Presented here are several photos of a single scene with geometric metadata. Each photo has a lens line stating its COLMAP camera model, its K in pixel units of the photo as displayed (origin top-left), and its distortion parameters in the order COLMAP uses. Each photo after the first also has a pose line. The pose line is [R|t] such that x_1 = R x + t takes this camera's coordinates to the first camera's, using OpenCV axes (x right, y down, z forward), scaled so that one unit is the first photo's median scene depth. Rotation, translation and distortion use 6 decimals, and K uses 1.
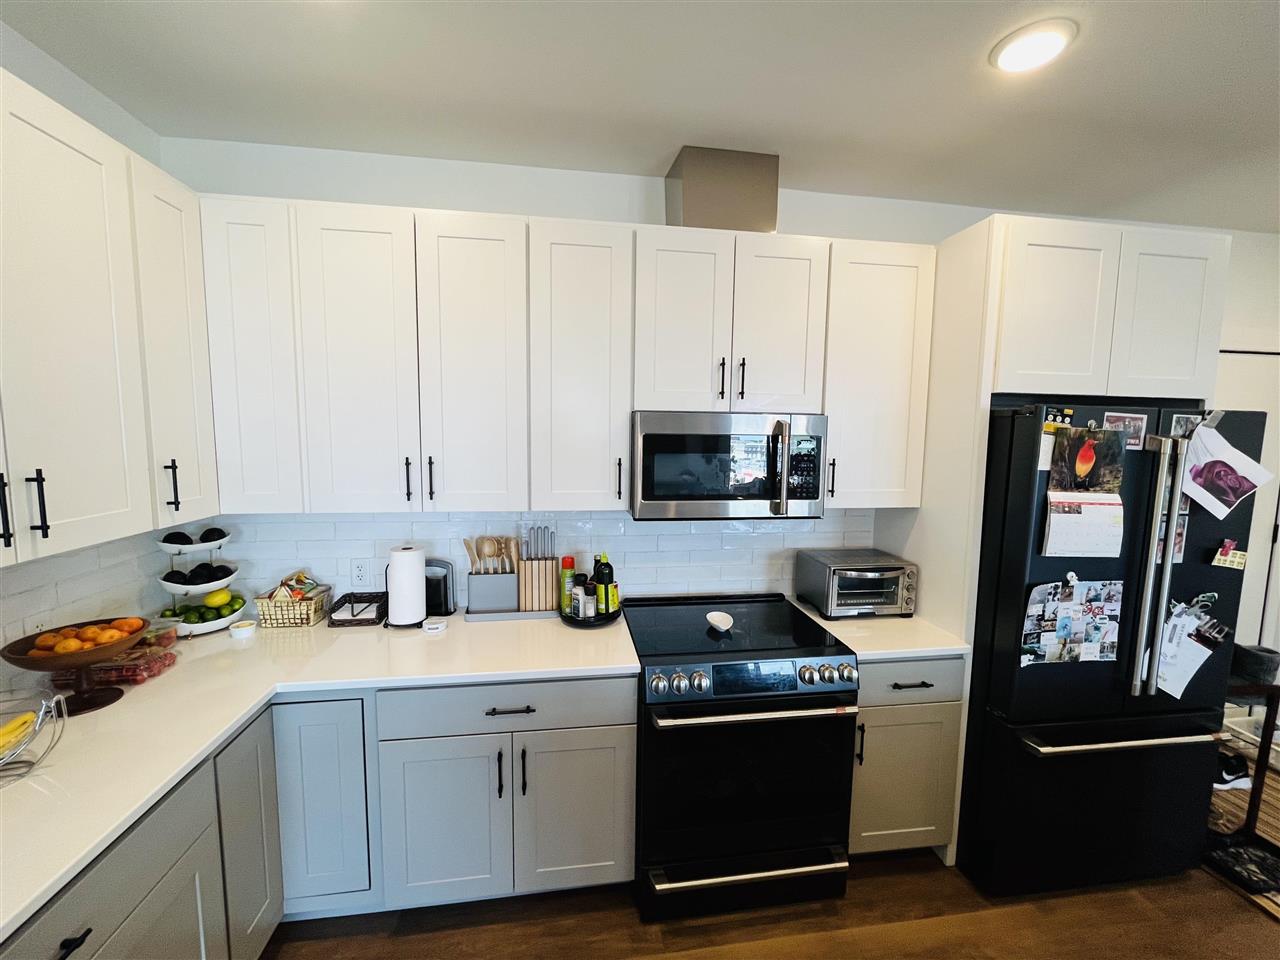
lens RADIAL K [[516.5, 0, 637.1], [0, 516.5, 479.5], [0, 0, 1]] dist [-0.001590, -0.000880]
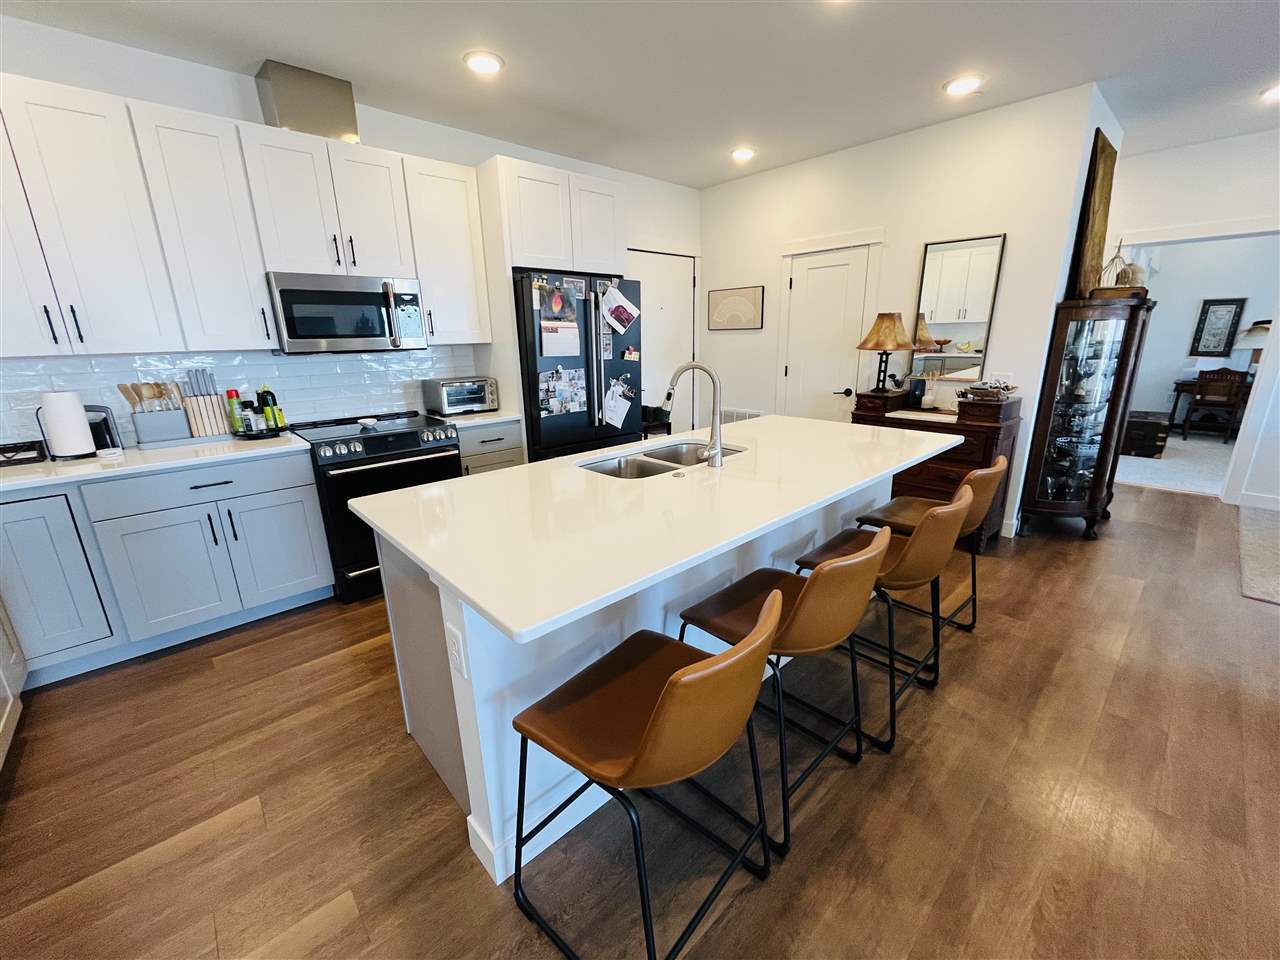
lens RADIAL K [[516.5, 0, 637.4], [0, 516.5, 481.1], [0, 0, 1]] dist [-0.001590, -0.000880]
pose [[0.828198, -0.180743, 0.530490, -0.020025], [0.084759, 0.976075, 0.200233, 0.236533], [-0.553989, -0.120869, 0.823703, -0.794481]]
